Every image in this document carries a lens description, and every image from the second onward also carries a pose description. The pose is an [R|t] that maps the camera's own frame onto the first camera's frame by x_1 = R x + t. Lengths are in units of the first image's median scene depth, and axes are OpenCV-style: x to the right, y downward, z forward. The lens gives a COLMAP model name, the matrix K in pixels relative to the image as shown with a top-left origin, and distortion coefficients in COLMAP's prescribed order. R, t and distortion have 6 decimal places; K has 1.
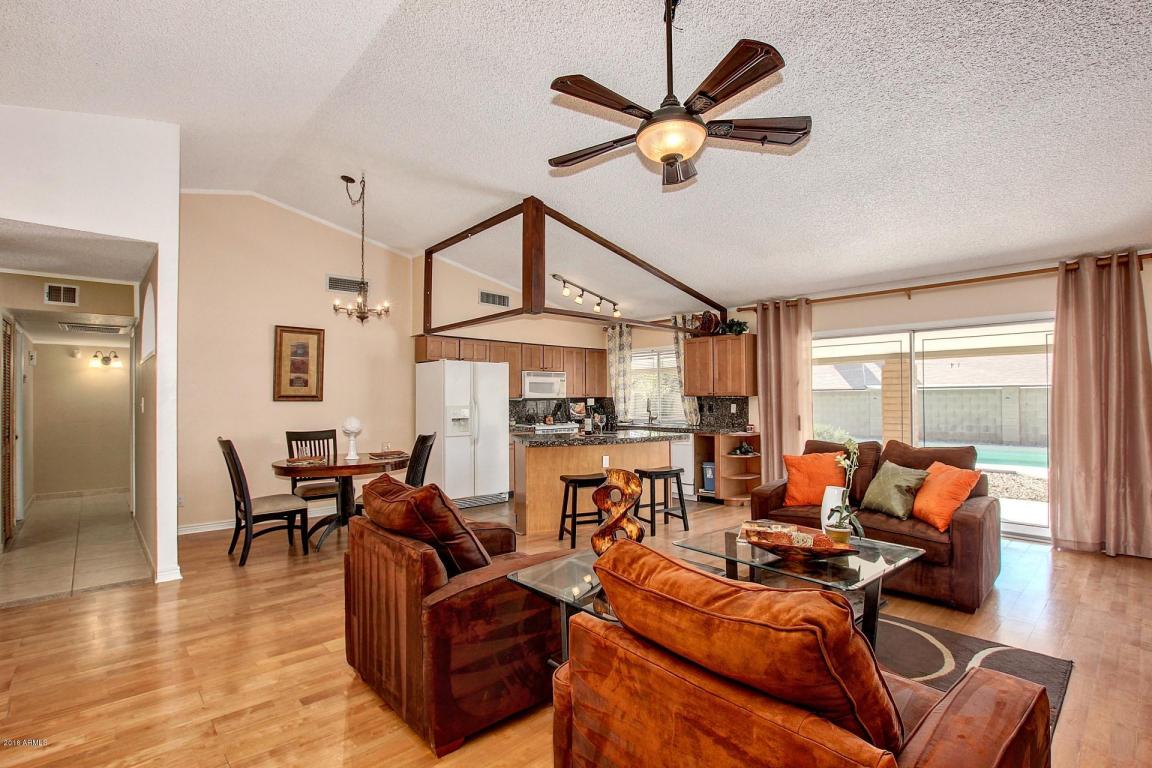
lens RADIAL K [[561.4, 0, 576.0], [0, 561.4, 384.0], [0, 0, 1]] dist [-0.018542, 0.000394]
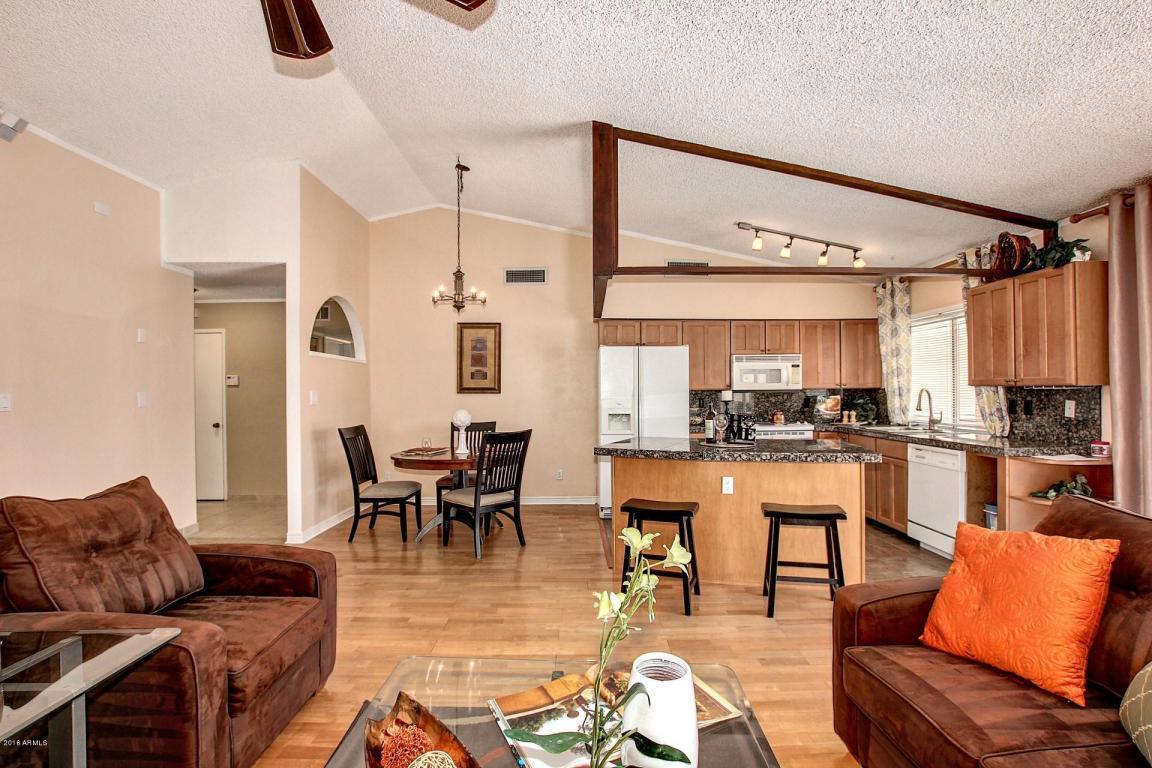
lens RADIAL K [[545.4, 0, 576.0], [0, 545.4, 384.0], [0, 0, 1]] dist [-0.018259, 0.000680]
pose [[0.735128, -0.008417, -0.677876, 0.286549], [0.019564, 0.999770, 0.008803, 0.006769], [0.677646, -0.019733, 0.735123, 0.322061]]
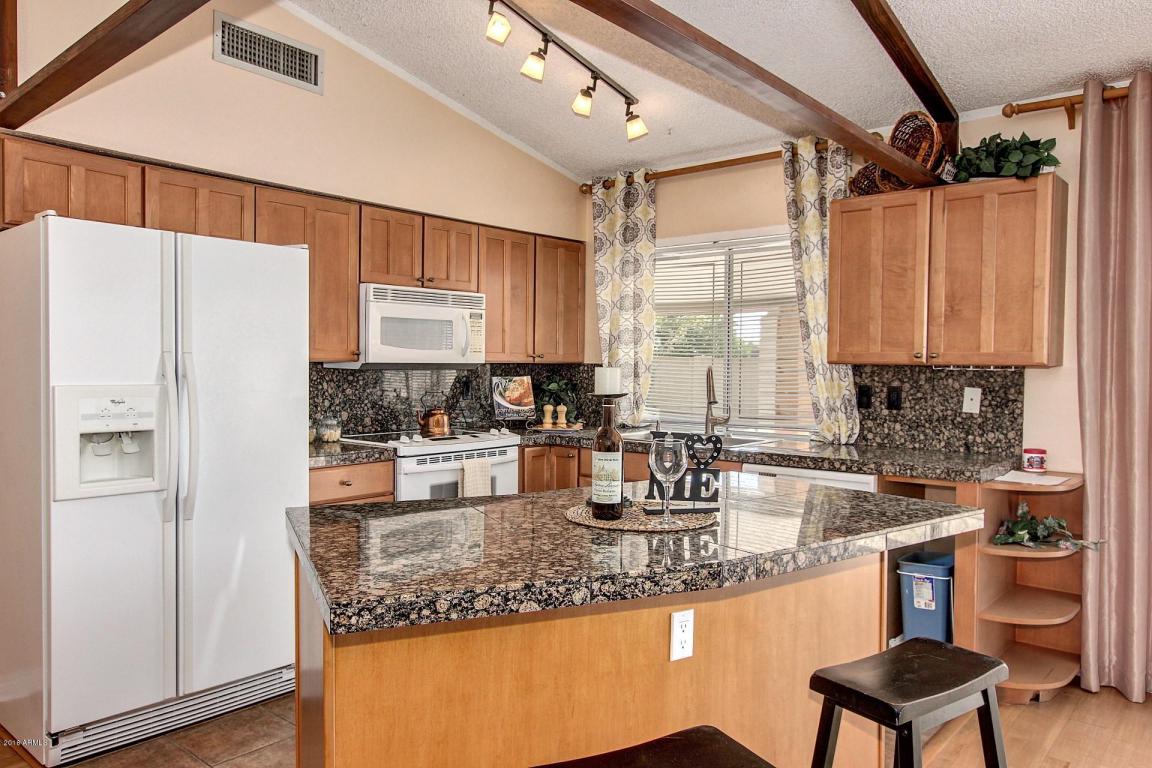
lens RADIAL K [[816.5, 0, 576.0], [0, 816.5, 384.0], [0, 0, 1]] dist [0.003993, 0.002924]
pose [[0.992163, 0.011536, 0.124416, -0.028882], [-0.017557, 0.998722, 0.047401, 0.013608], [-0.123710, -0.049214, 0.991097, 0.533782]]
